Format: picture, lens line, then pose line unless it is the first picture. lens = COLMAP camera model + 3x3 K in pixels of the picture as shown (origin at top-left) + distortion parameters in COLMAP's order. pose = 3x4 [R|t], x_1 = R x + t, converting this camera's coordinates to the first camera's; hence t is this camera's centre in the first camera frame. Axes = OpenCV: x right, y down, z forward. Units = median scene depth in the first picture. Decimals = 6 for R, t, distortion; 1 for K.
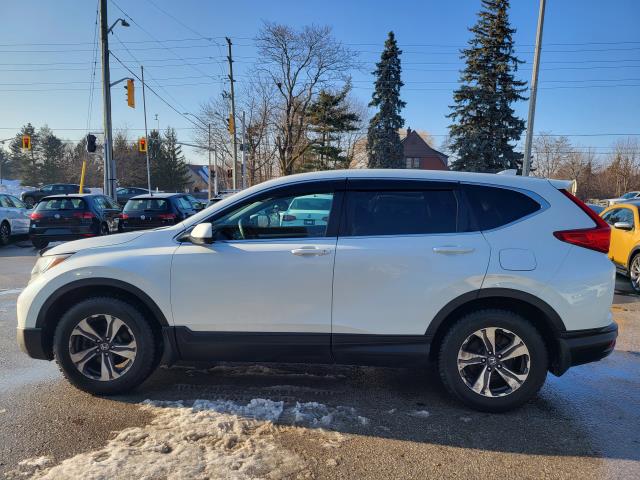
lens RADIAL K [[483.4, 0, 320.4], [0, 483.4, 240.8], [0, 0, 1]] dist [0.058743, -0.033033]
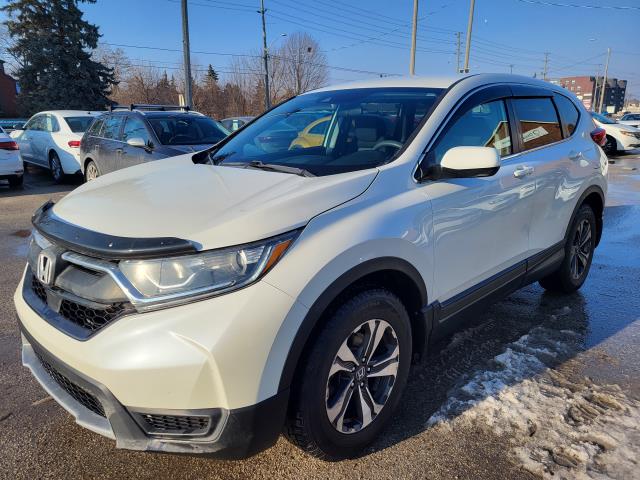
lens RADIAL K [[483.4, 0, 321.0], [0, 483.4, 236.9], [0, 0, 1]] dist [0.058743, -0.033033]
pose [[0.663747, -0.206460, 0.718898, -0.569241], [0.088881, 0.976110, 0.198266, -0.043326], [-0.742657, -0.067702, 0.666241, 0.433629]]
